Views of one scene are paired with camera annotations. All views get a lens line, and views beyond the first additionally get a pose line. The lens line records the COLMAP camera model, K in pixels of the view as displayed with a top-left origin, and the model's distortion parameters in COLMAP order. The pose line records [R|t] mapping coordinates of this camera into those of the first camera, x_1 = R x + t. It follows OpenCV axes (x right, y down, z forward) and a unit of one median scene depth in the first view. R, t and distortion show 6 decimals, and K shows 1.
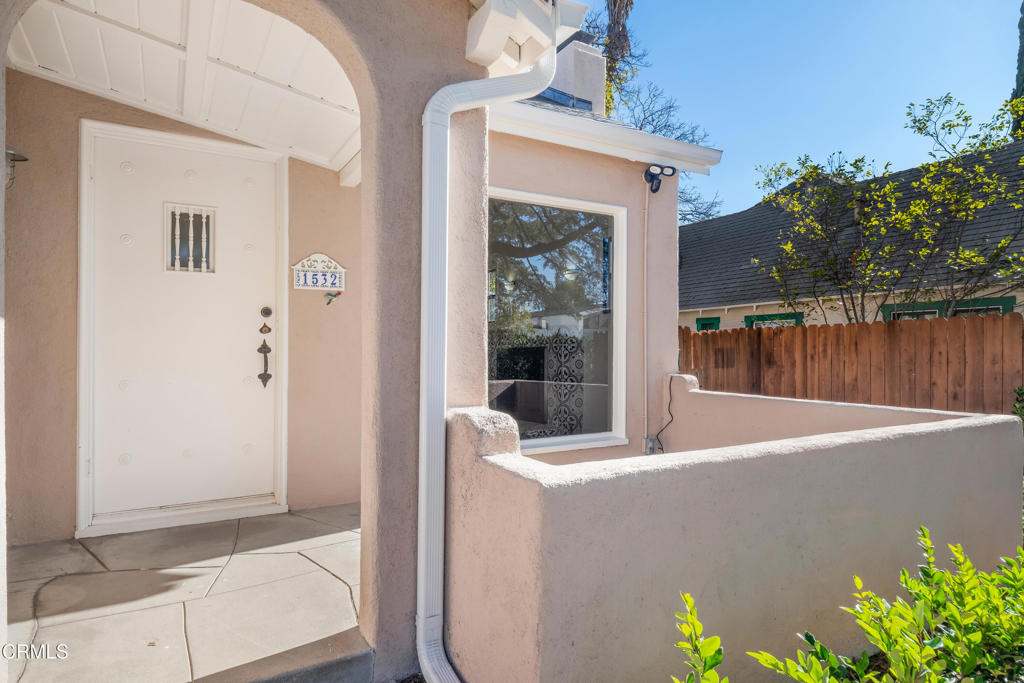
lens RADIAL K [[586.1, 0, 538.0], [0, 586.1, 342.2], [0, 0, 1]] dist [0.000839, -0.000191]
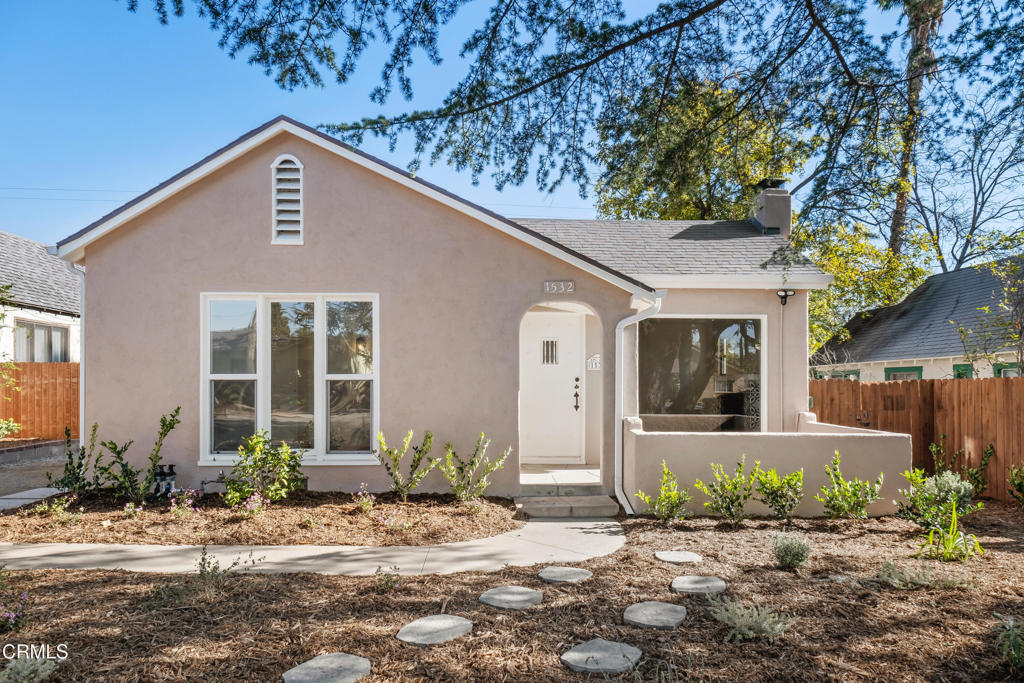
lens RADIAL K [[673.6, 0, 513.7], [0, 673.6, 380.8], [0, 0, 1]] dist [-0.004760, -0.002051]
pose [[0.855601, 0.003102, -0.517626, 0.719469], [-0.000601, 0.999987, 0.005000, -0.058501], [0.517635, -0.003967, 0.855592, -1.448428]]
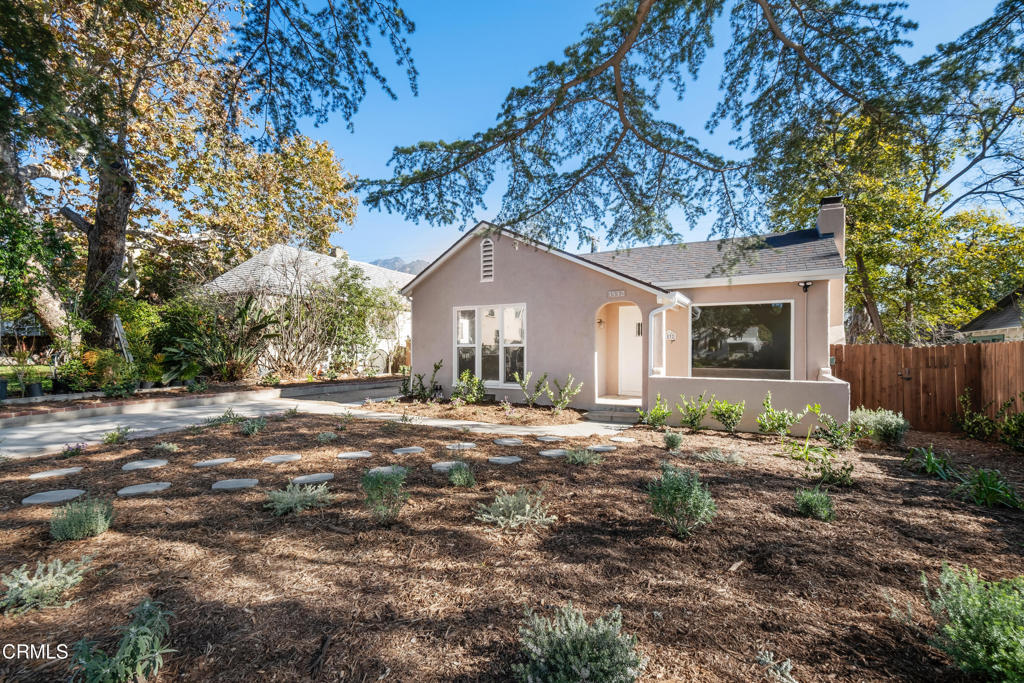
lens RADIAL K [[455.8, 0, 512.0], [0, 455.8, 341.5], [0, 0, 1]] dist [0.009438, -0.000215]
pose [[0.484976, -0.014563, -0.874406, 1.694164], [0.006516, 0.999894, -0.013039, -0.045561], [0.874503, 0.000626, 0.485019, -1.307841]]
